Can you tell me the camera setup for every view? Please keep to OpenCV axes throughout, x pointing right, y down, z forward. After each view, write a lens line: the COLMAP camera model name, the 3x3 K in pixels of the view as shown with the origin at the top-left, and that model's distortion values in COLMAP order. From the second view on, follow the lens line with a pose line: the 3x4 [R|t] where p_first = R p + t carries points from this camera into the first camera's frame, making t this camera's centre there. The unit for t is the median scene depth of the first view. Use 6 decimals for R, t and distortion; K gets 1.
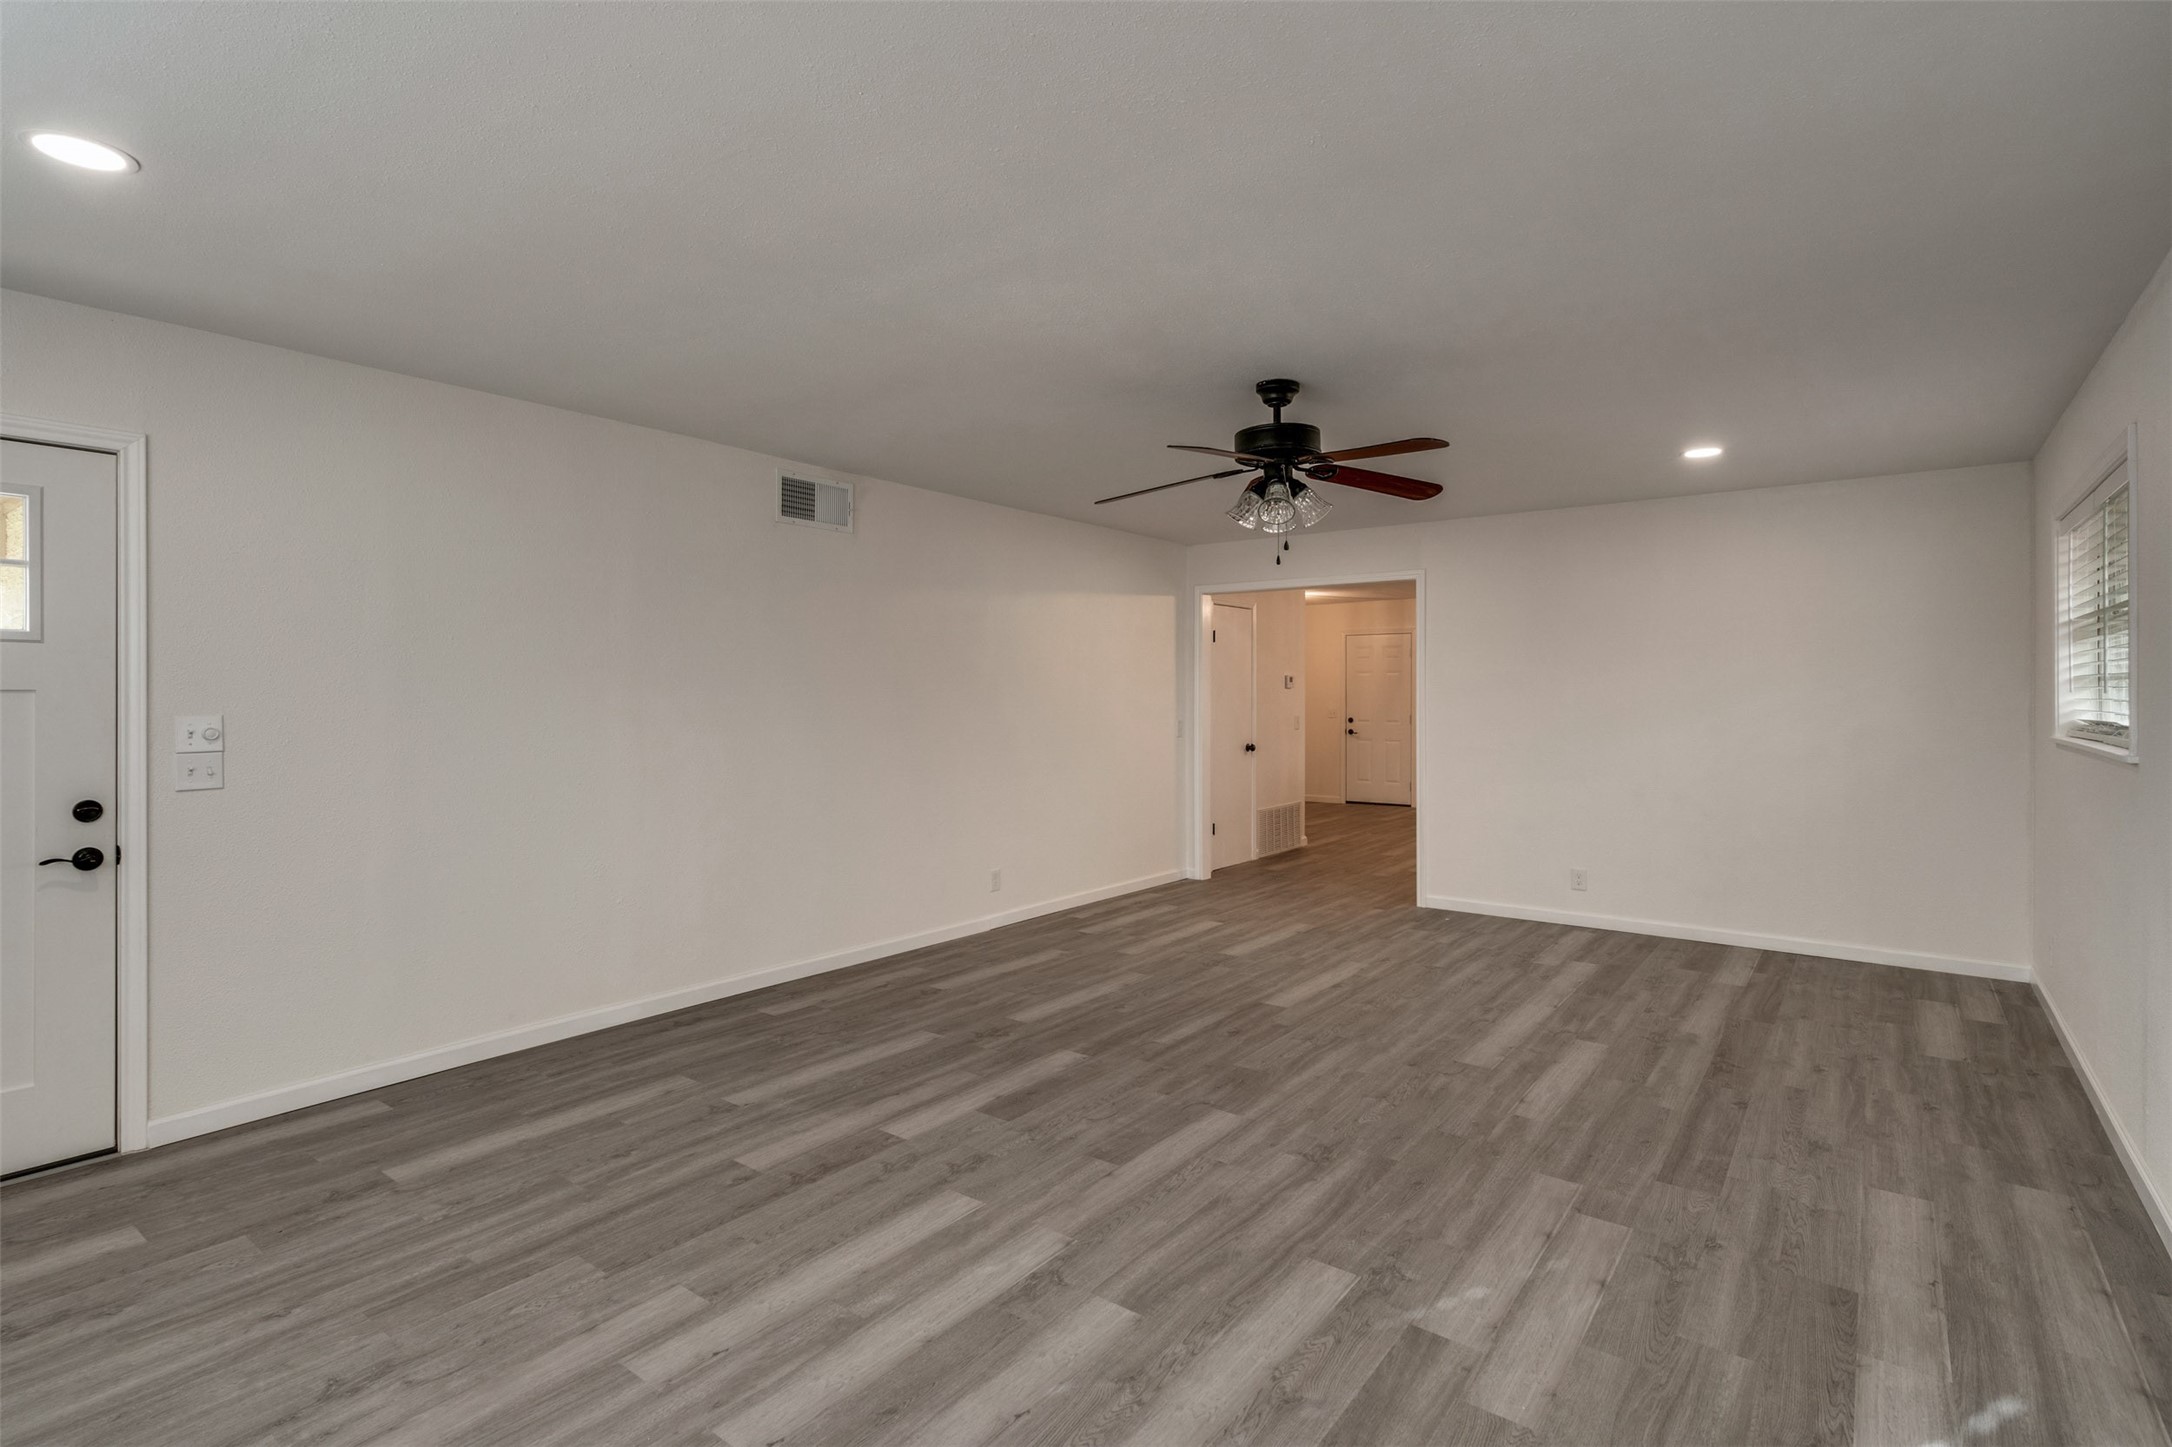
lens RADIAL K [[1044.4, 0, 1089.8], [0, 1044.4, 710.6], [0, 0, 1]] dist [-0.001040, 0.000915]
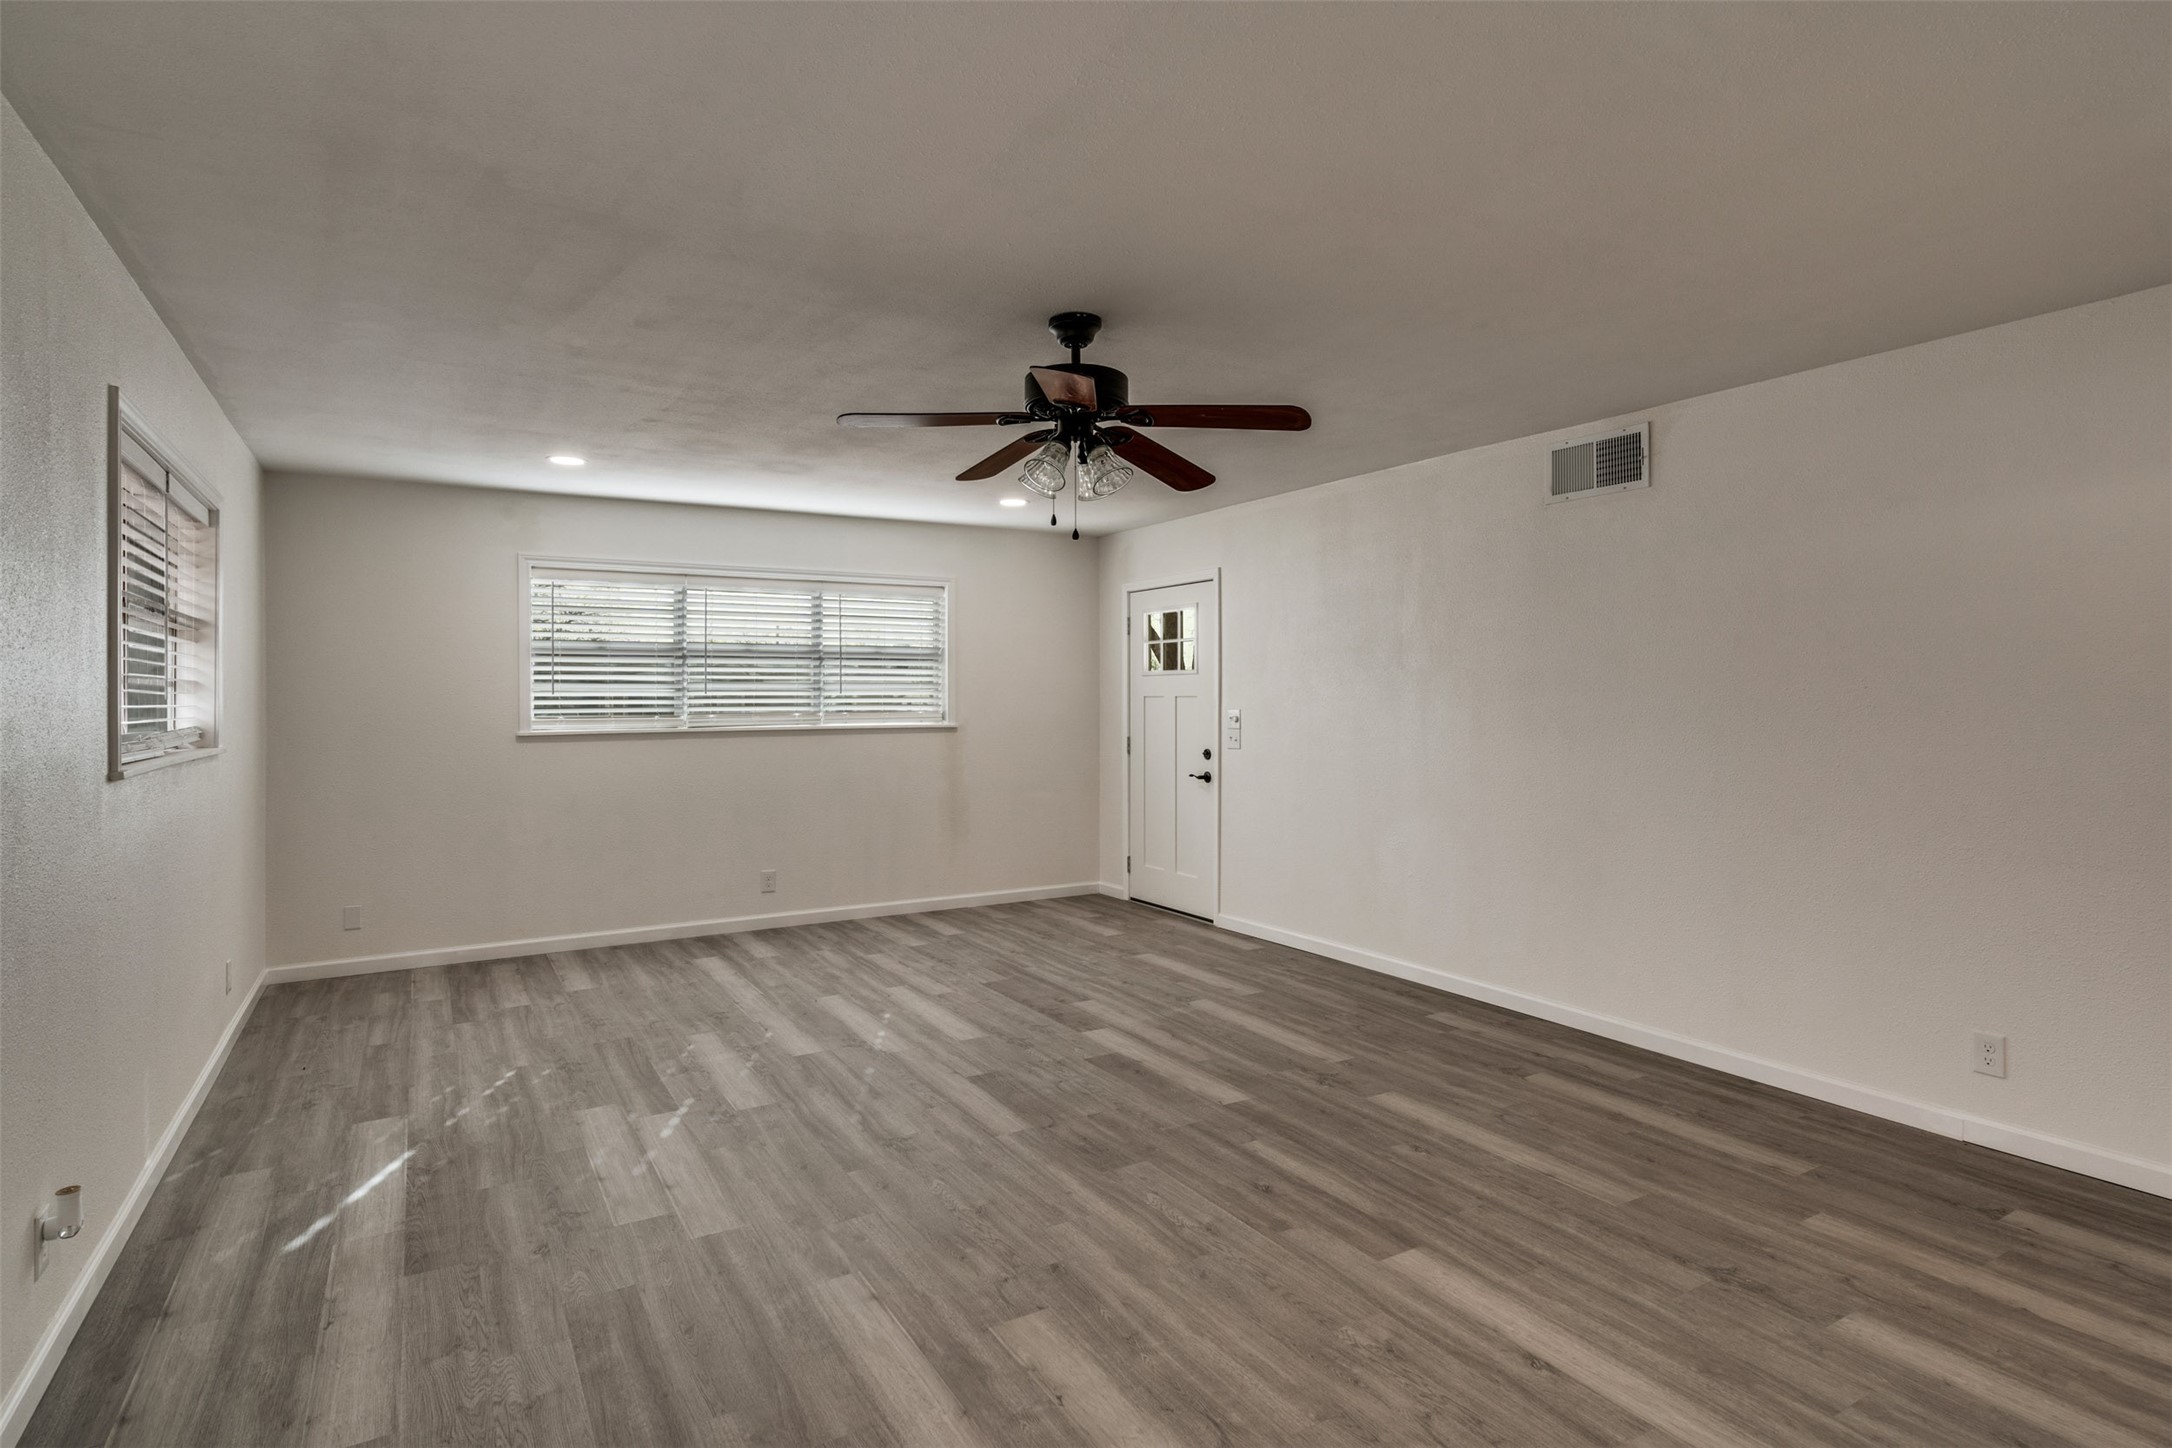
lens RADIAL K [[1119.1, 0, 1092.5], [0, 1119.1, 696.4], [0, 0, 1]] dist [0.000162, 0.001259]
pose [[-0.373389, -0.001297, -0.927674, 1.050653], [-0.009885, 0.999948, 0.002581, -0.019726], [0.927622, 0.010133, -0.373382, 1.419118]]
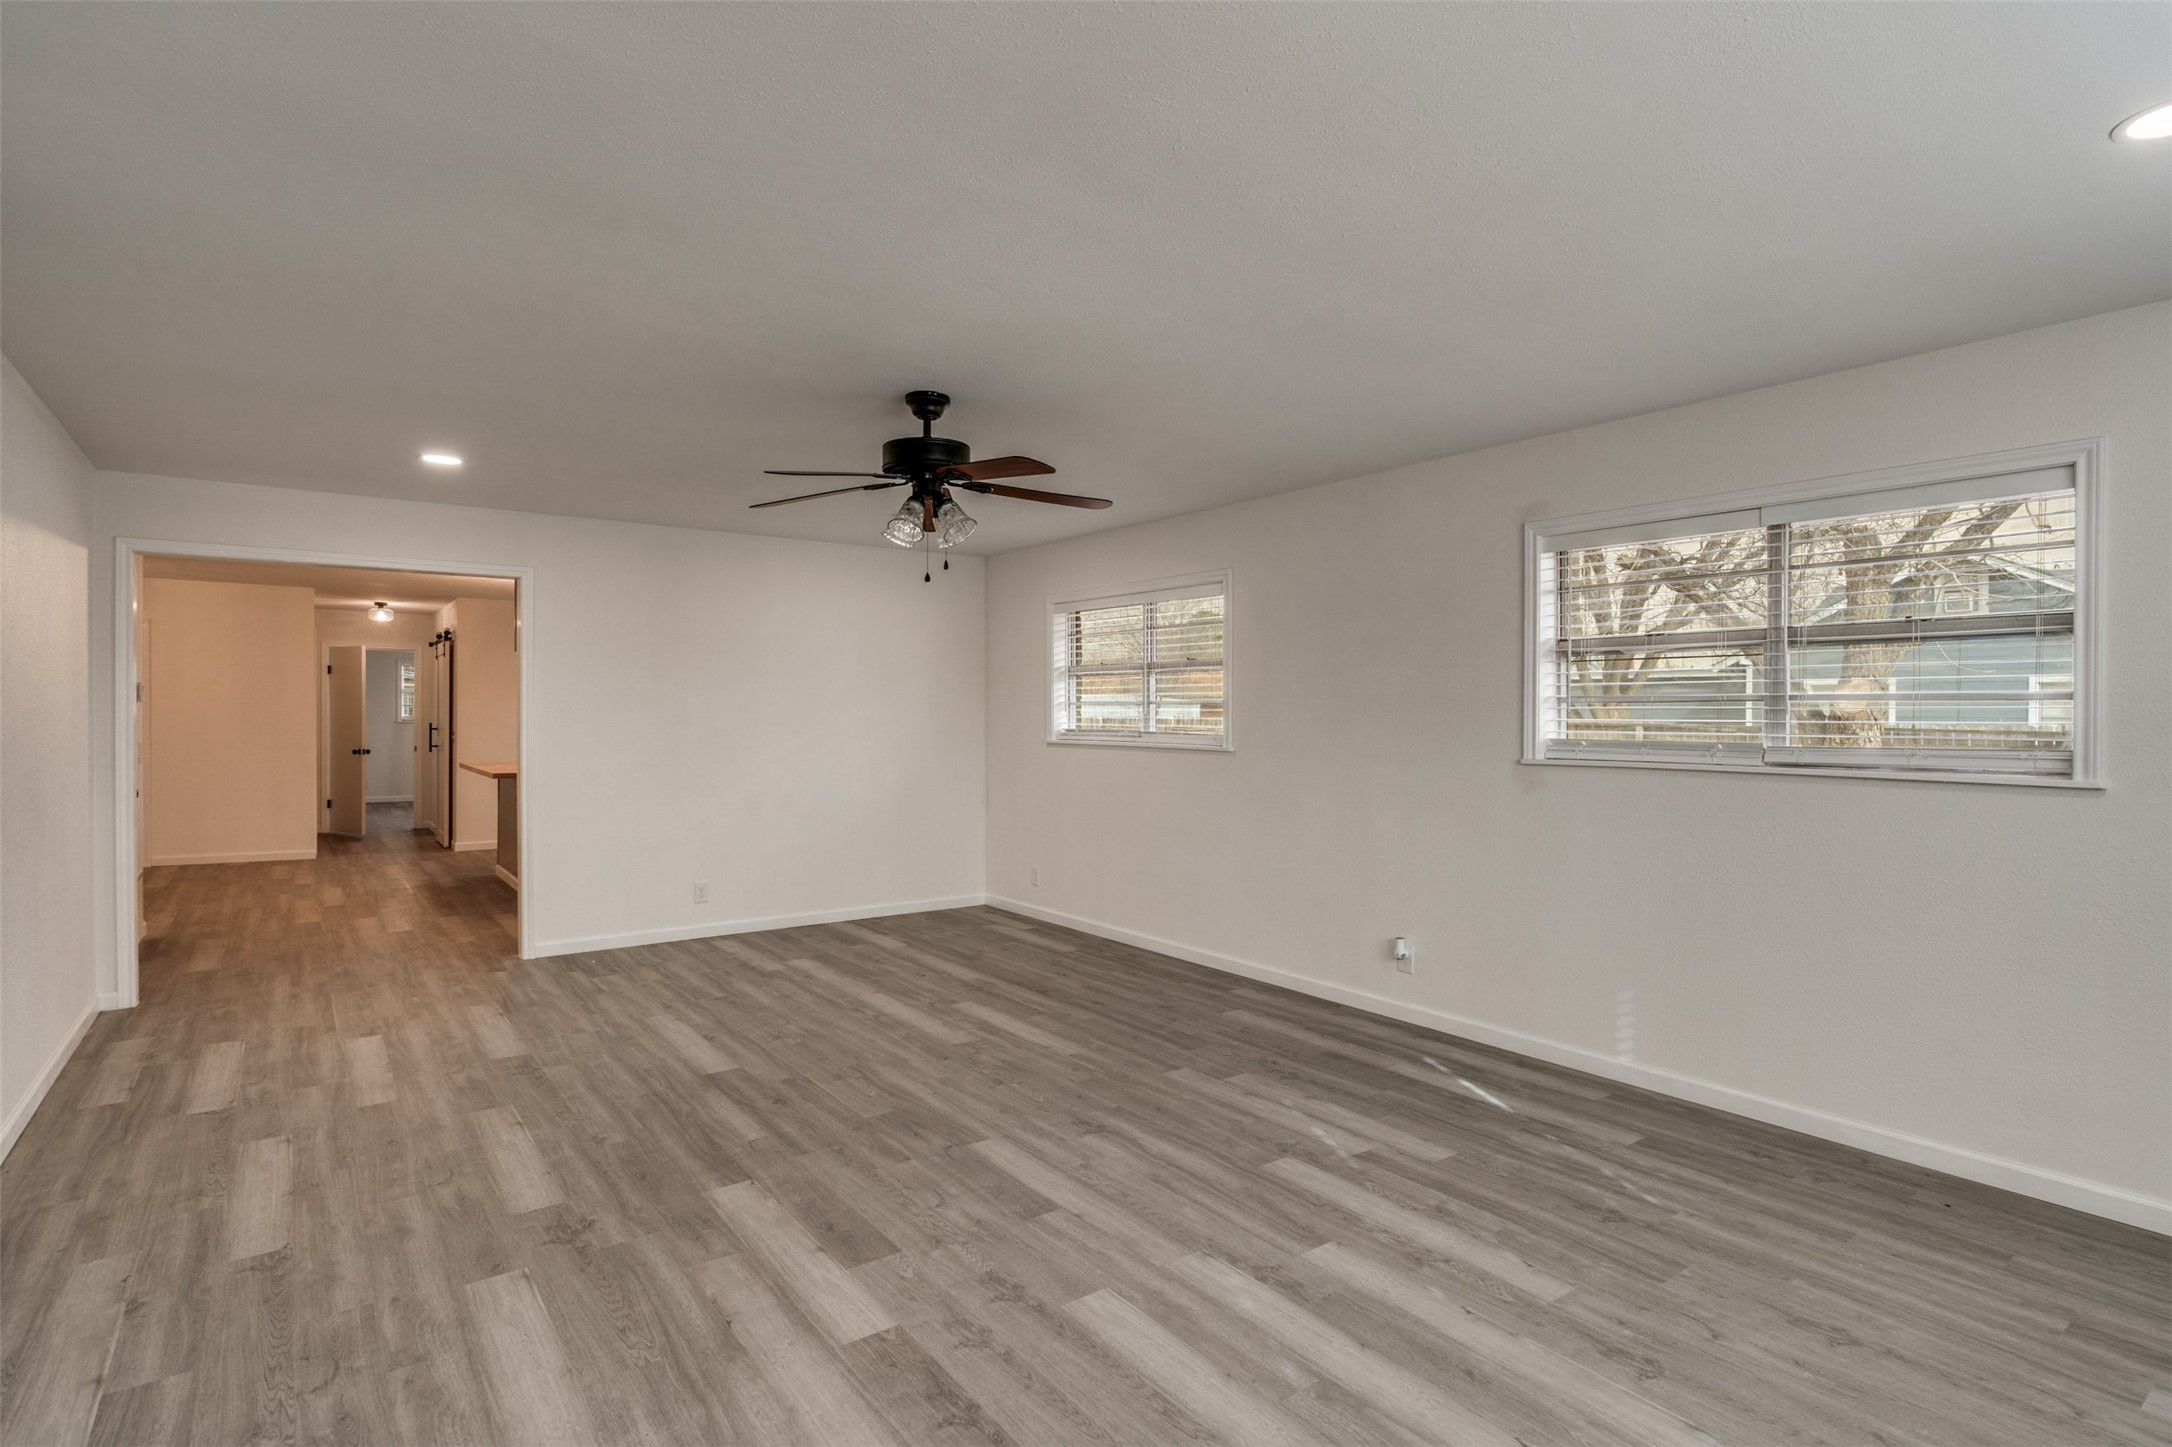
lens RADIAL K [[1072.2, 0, 1086.0], [0, 1072.2, 723.5], [0, 0, 1]] dist [0.000726, 0.000271]
pose [[0.284916, -0.008686, 0.958513, -0.784966], [0.011023, 0.999923, 0.005785, -0.011920], [-0.958489, 0.008918, 0.284990, 0.603559]]
